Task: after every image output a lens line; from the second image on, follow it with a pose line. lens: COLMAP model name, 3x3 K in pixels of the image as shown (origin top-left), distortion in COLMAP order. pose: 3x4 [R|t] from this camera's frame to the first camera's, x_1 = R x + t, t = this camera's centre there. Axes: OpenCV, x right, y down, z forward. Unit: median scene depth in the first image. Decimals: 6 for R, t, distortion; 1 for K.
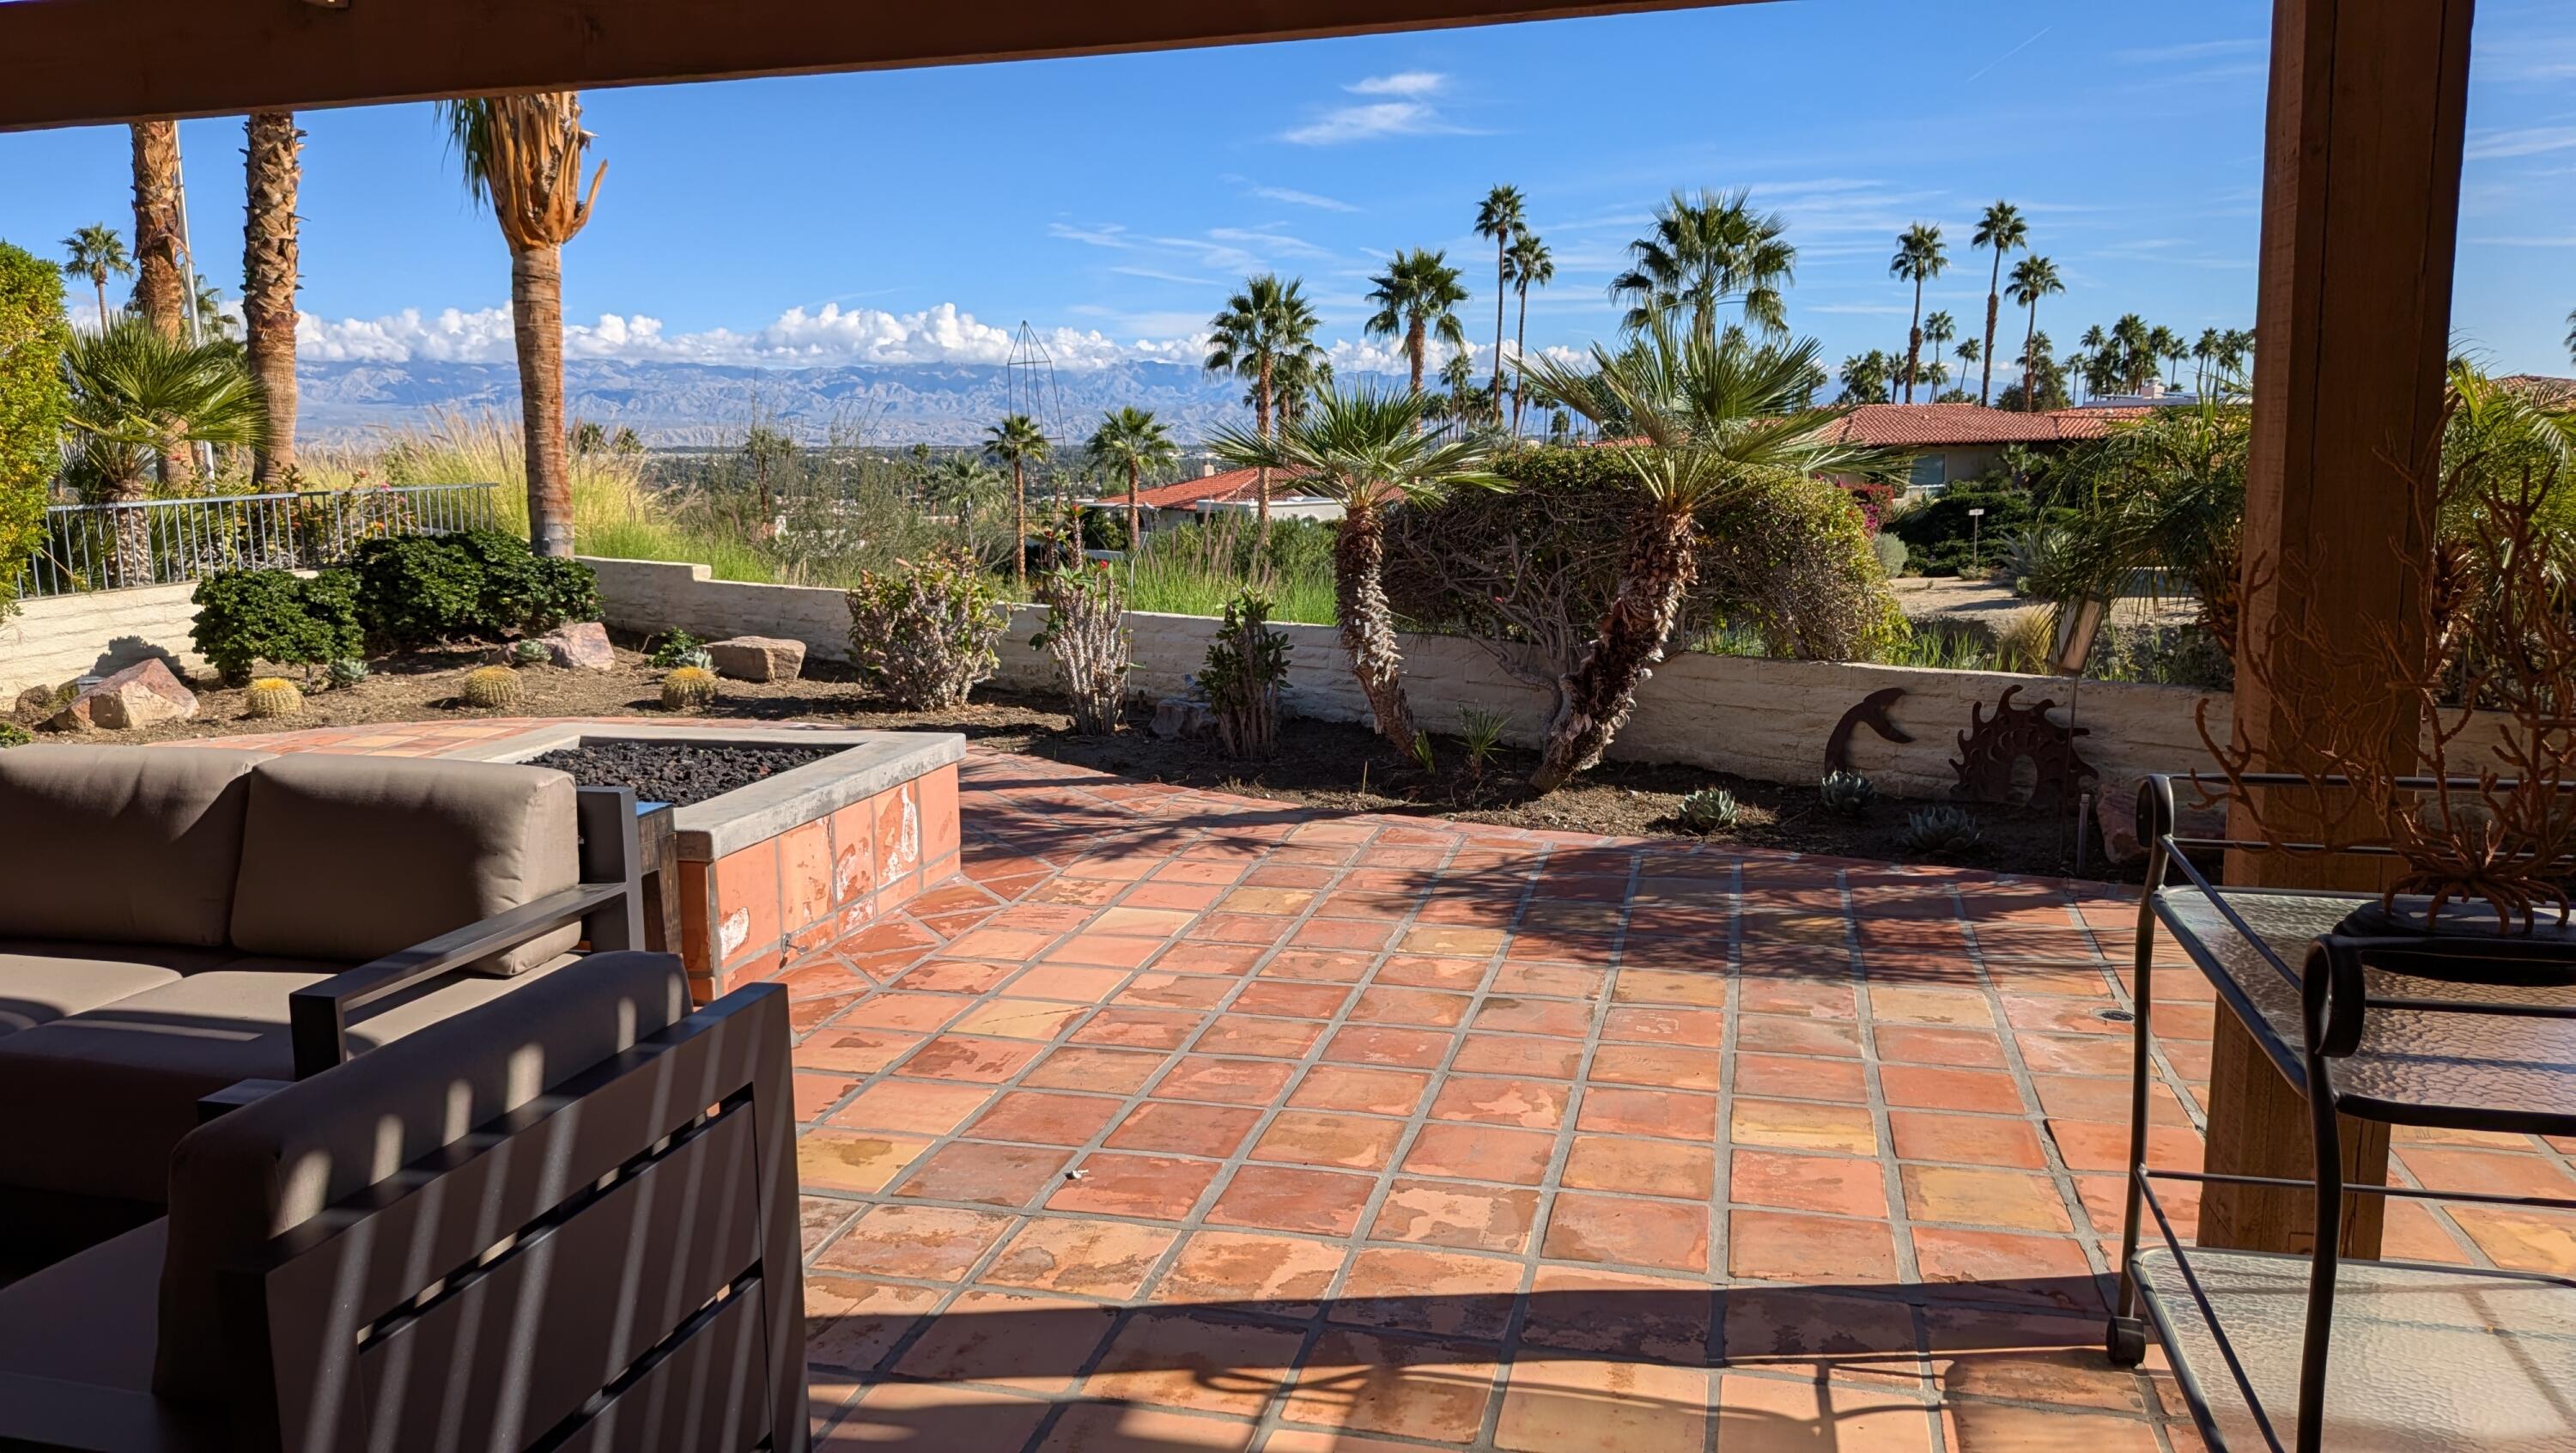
lens RADIAL K [[1861.6, 0, 1288.0], [0, 1861.6, 726.5], [0, 0, 1]] dist [0.075588, -0.118535]
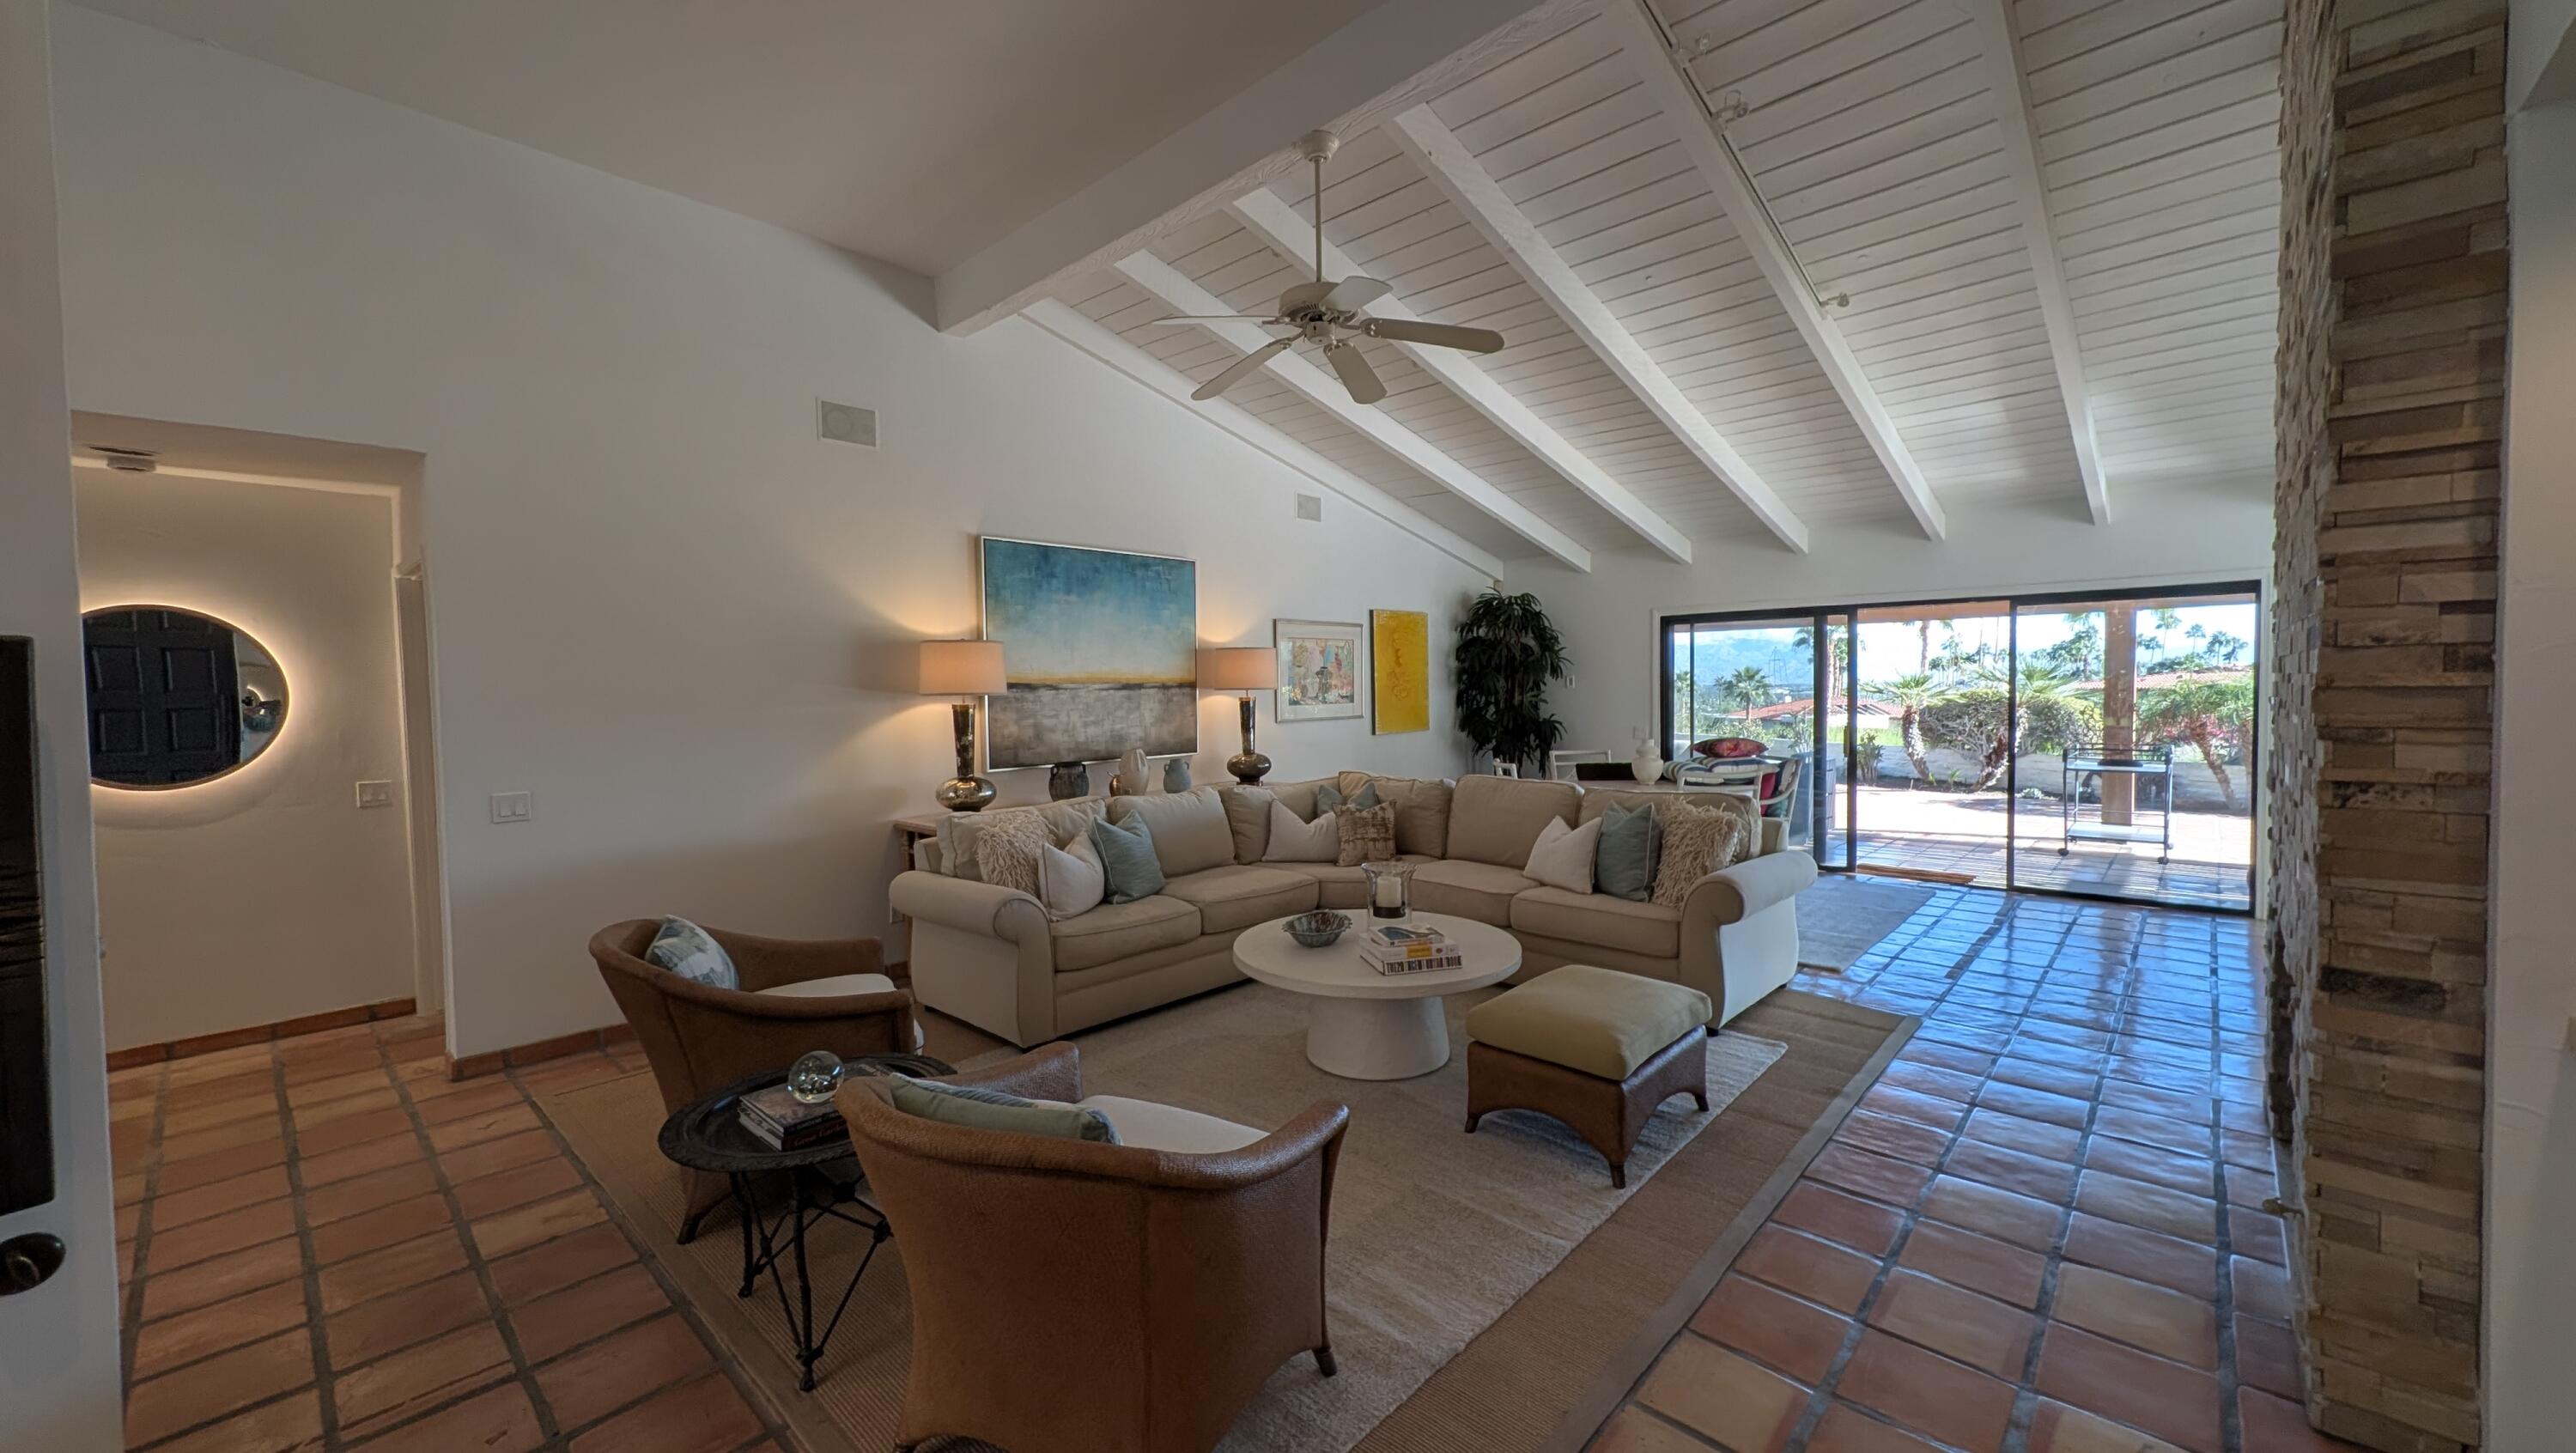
lens RADIAL K [[973.4, 0, 1300.5], [0, 973.4, 723.8], [0, 0, 1]] dist [0.007583, 0.000012]
pose [[0.877830, 0.020108, -0.478550, -0.081244], [-0.072455, 0.993196, -0.091175, 0.147255], [0.473461, 0.114710, 0.873314, -1.009294]]
